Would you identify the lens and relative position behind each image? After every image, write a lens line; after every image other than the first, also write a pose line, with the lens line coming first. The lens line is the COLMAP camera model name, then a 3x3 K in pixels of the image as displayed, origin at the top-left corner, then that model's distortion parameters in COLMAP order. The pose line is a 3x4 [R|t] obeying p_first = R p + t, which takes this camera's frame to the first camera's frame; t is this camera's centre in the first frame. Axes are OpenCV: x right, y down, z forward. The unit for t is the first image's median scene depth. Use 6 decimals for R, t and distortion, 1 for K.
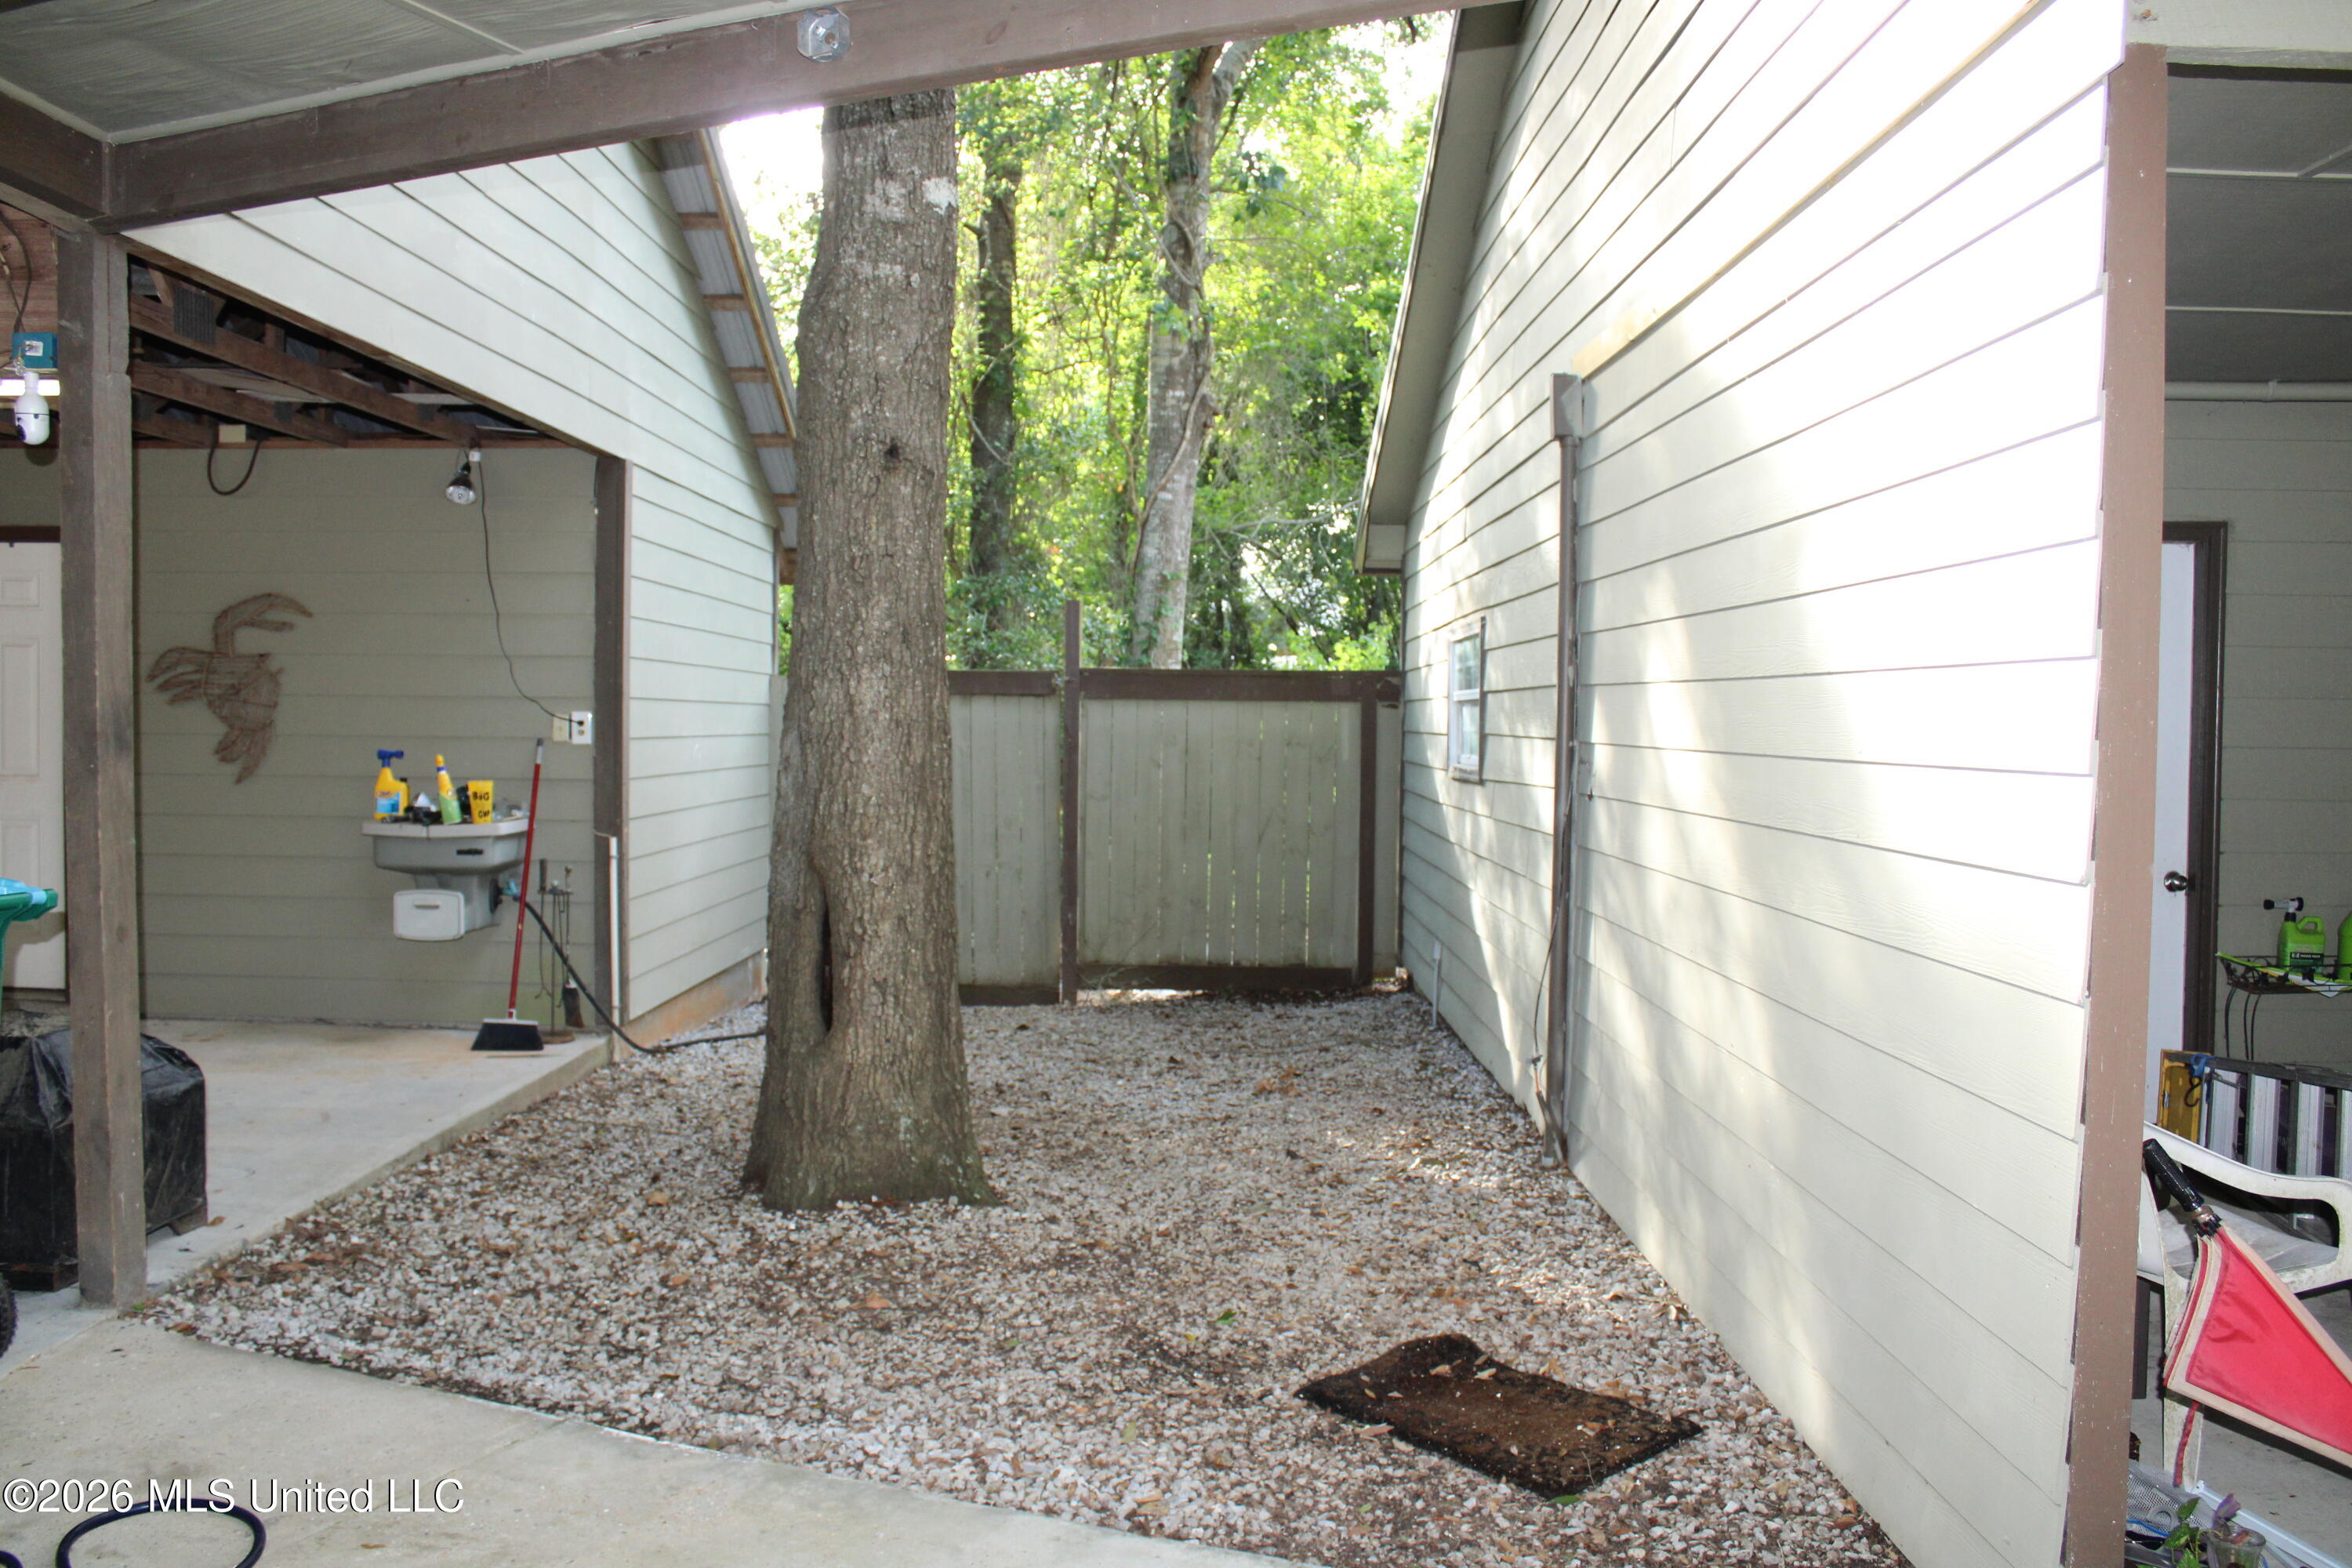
lens RADIAL K [[1958.6, 0, 1186.0], [0, 1958.6, 775.8], [0, 0, 1]] dist [-0.156417, 0.139928]
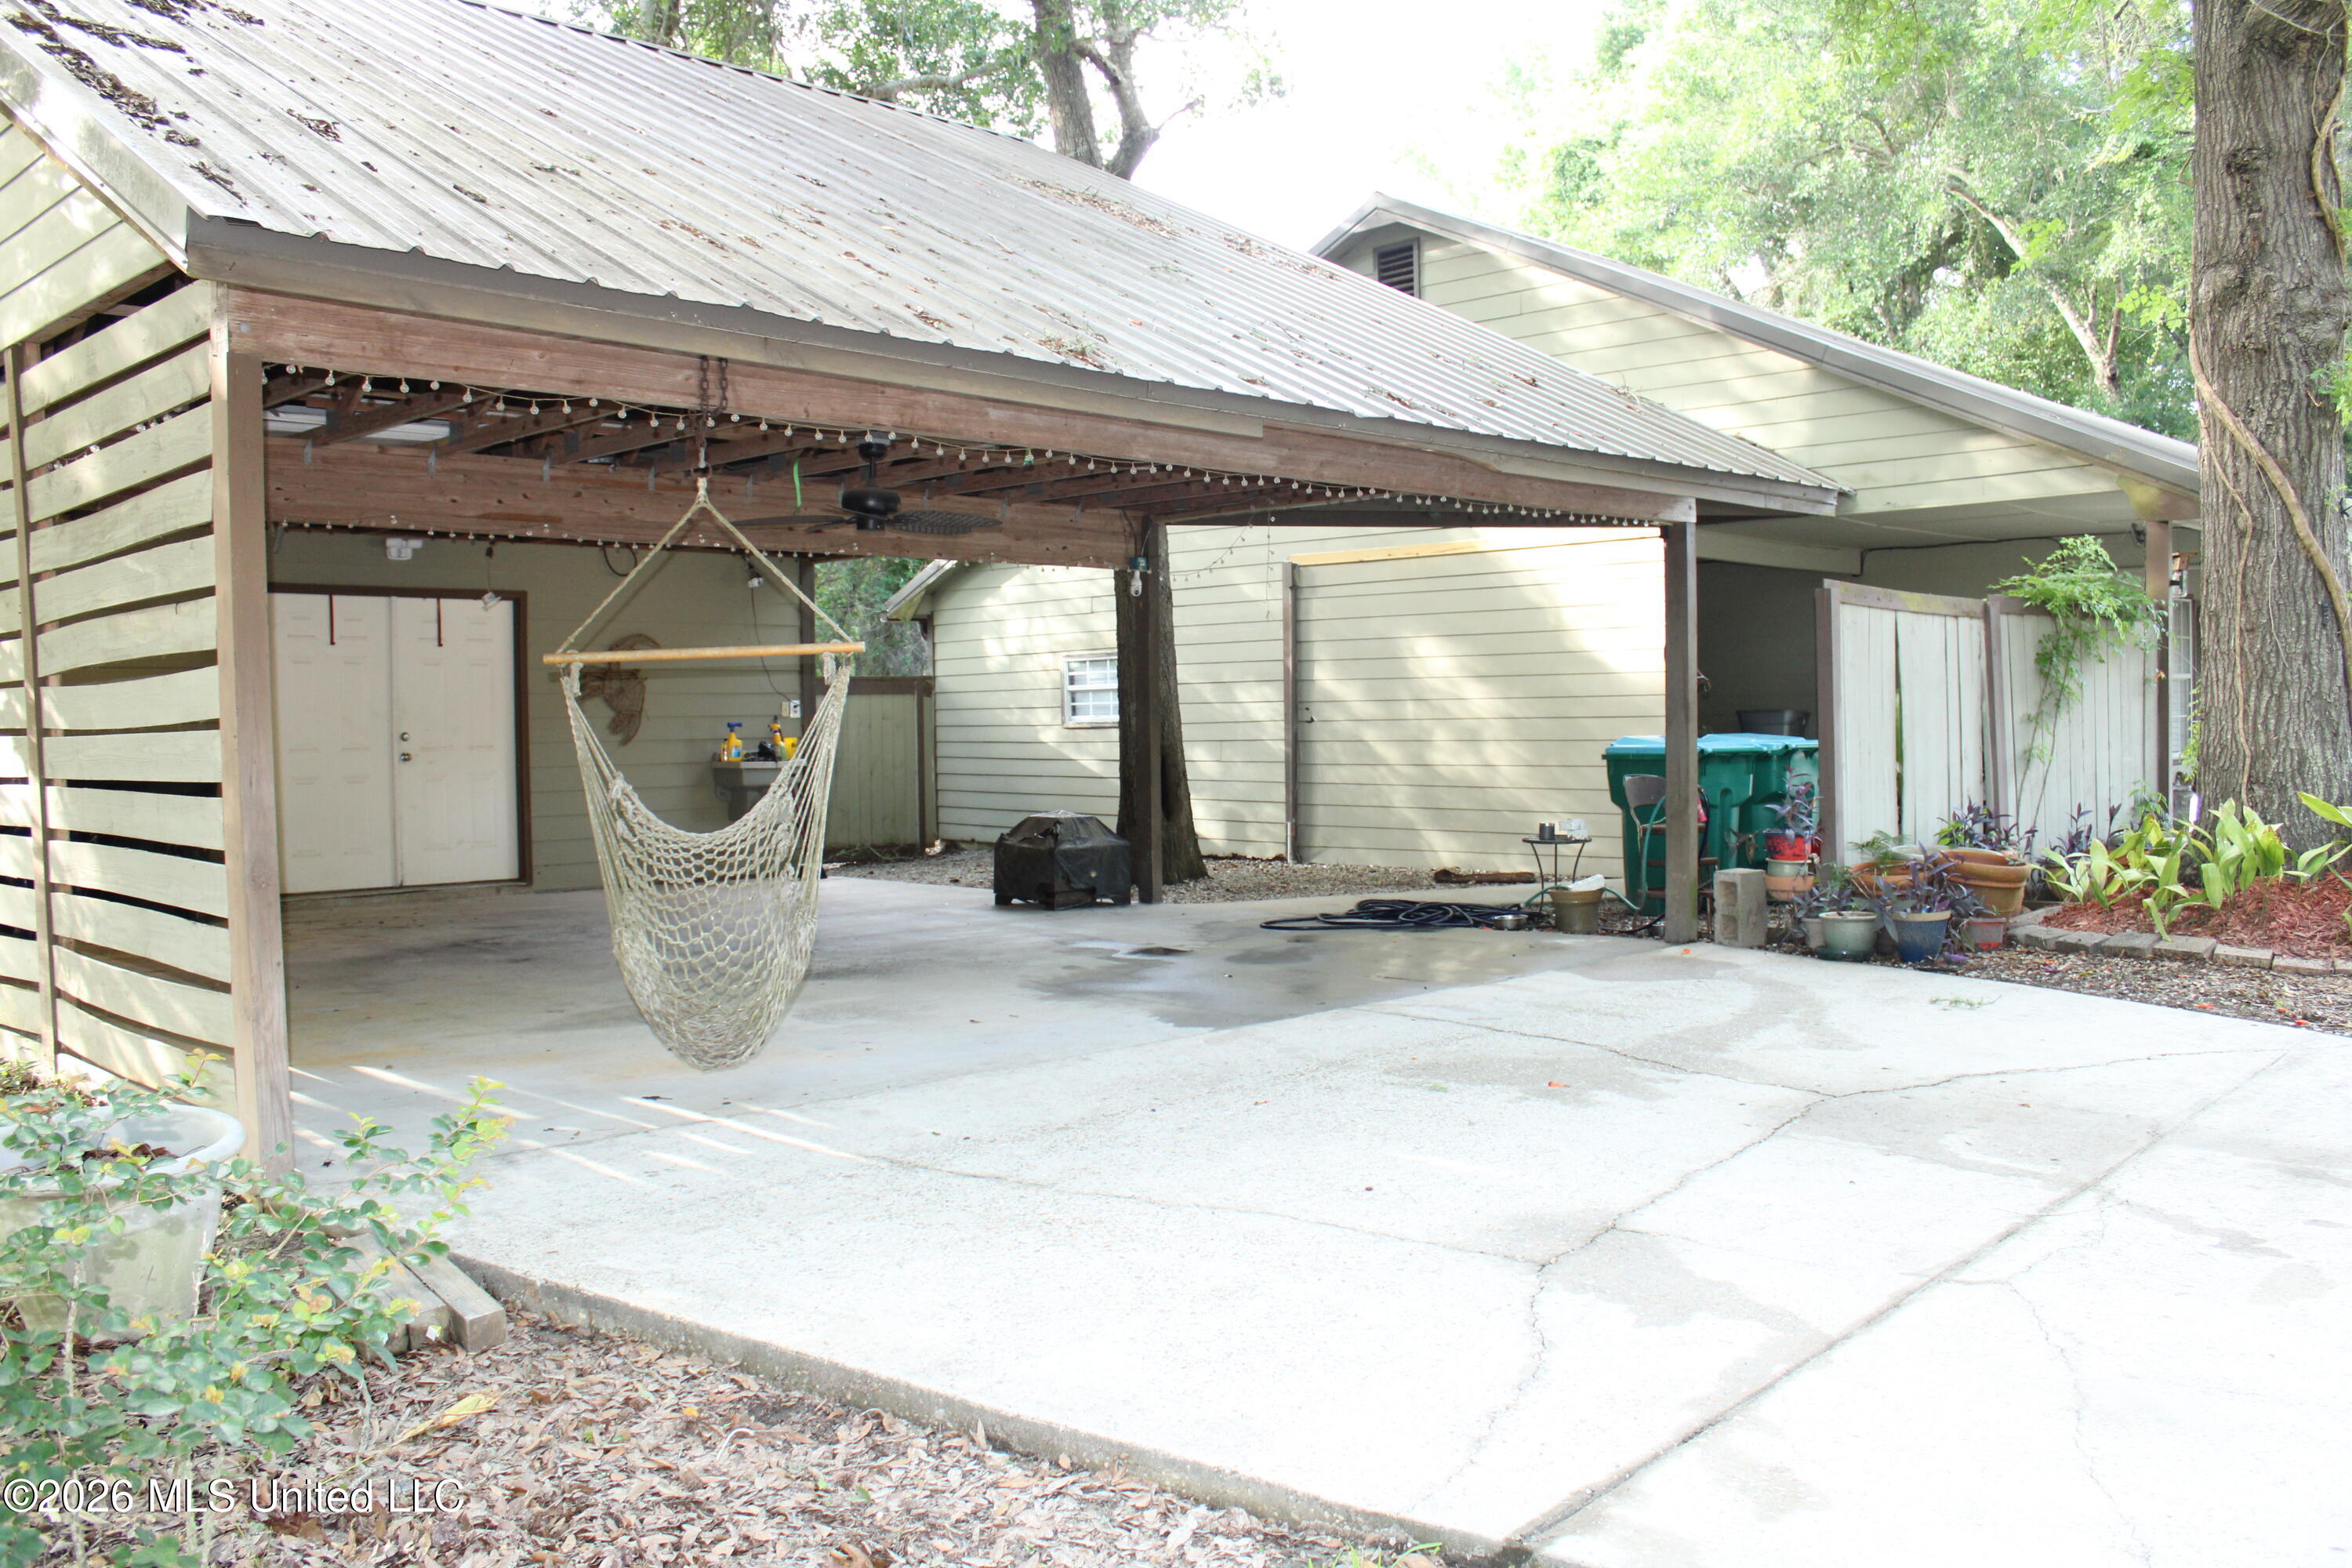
lens RADIAL K [[1958.6, 0, 1178.6], [0, 1958.6, 781.9], [0, 0, 1]] dist [-0.156417, 0.139928]
pose [[0.702813, -0.044598, 0.709975, -1.961468], [0.042896, 0.998874, 0.020281, 0.032012], [-0.710080, 0.016201, 0.703935, -0.811969]]
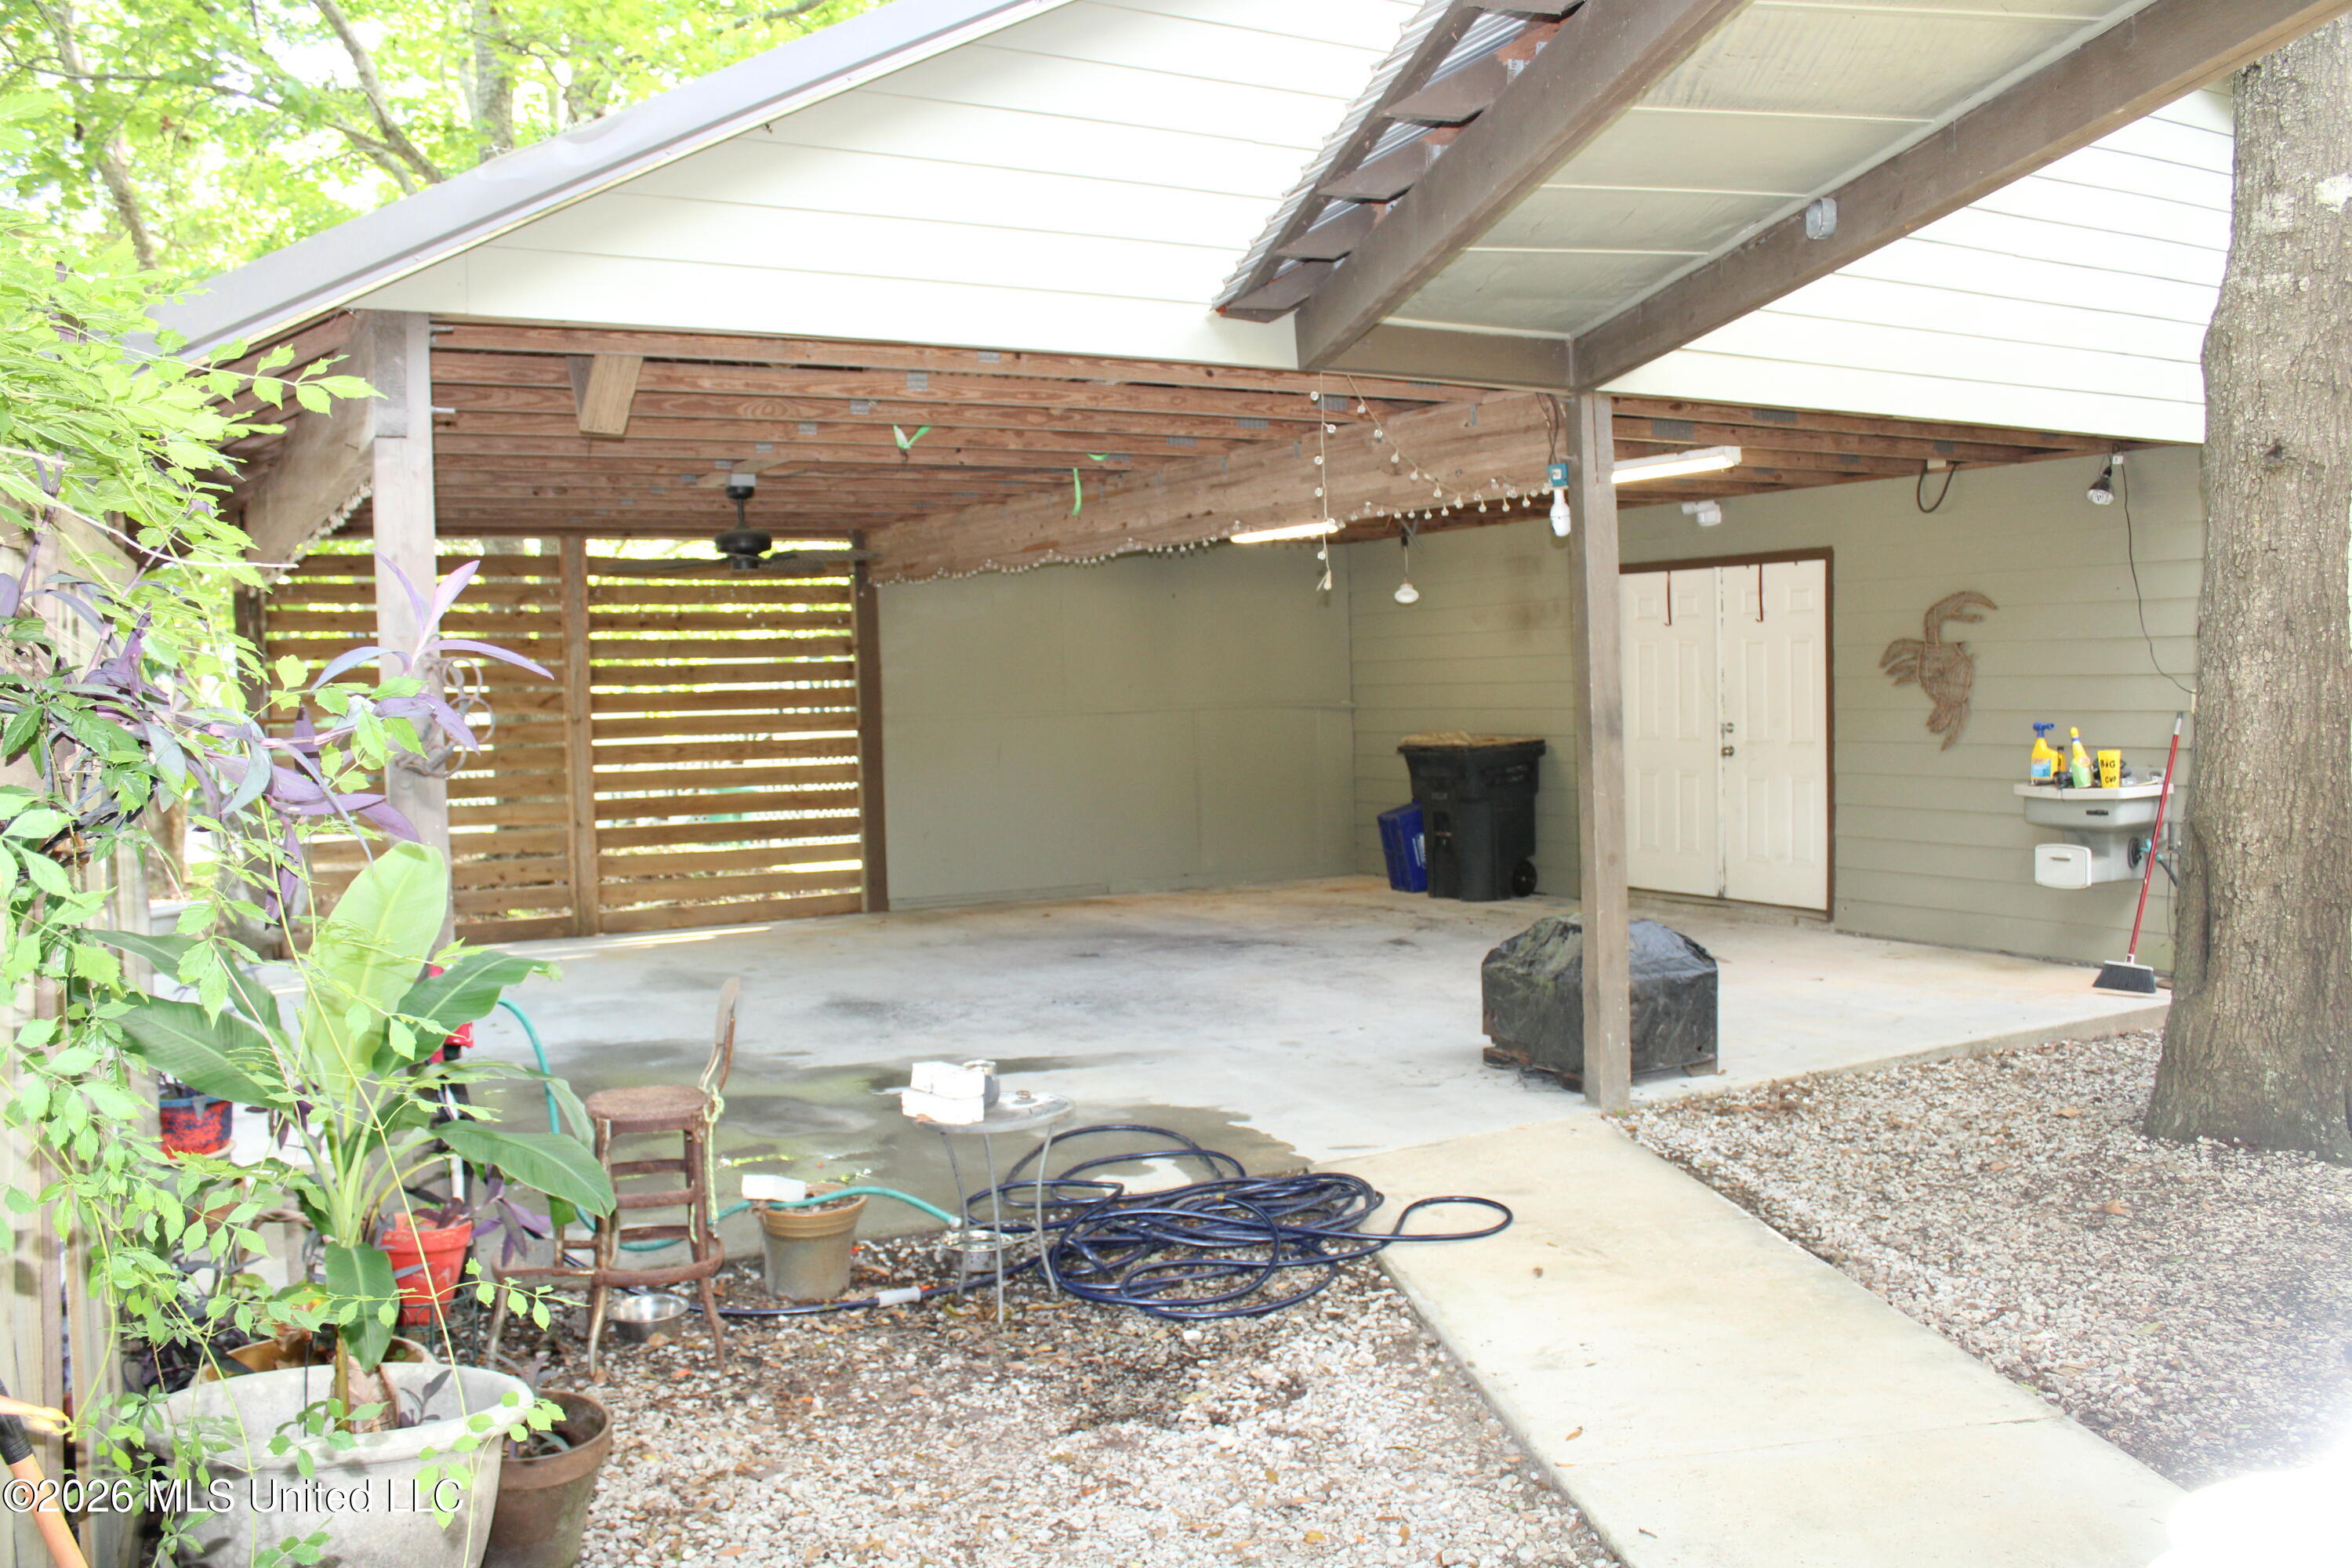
lens RADIAL K [[1958.6, 0, 1182.9], [0, 1958.6, 787.7], [0, 0, 1]] dist [-0.156417, 0.139928]
pose [[0.507636, 0.022823, -0.861269, 0.434436], [0.004969, 0.999555, 0.029417, -0.014938], [0.861557, -0.019213, 0.507297, -0.050093]]
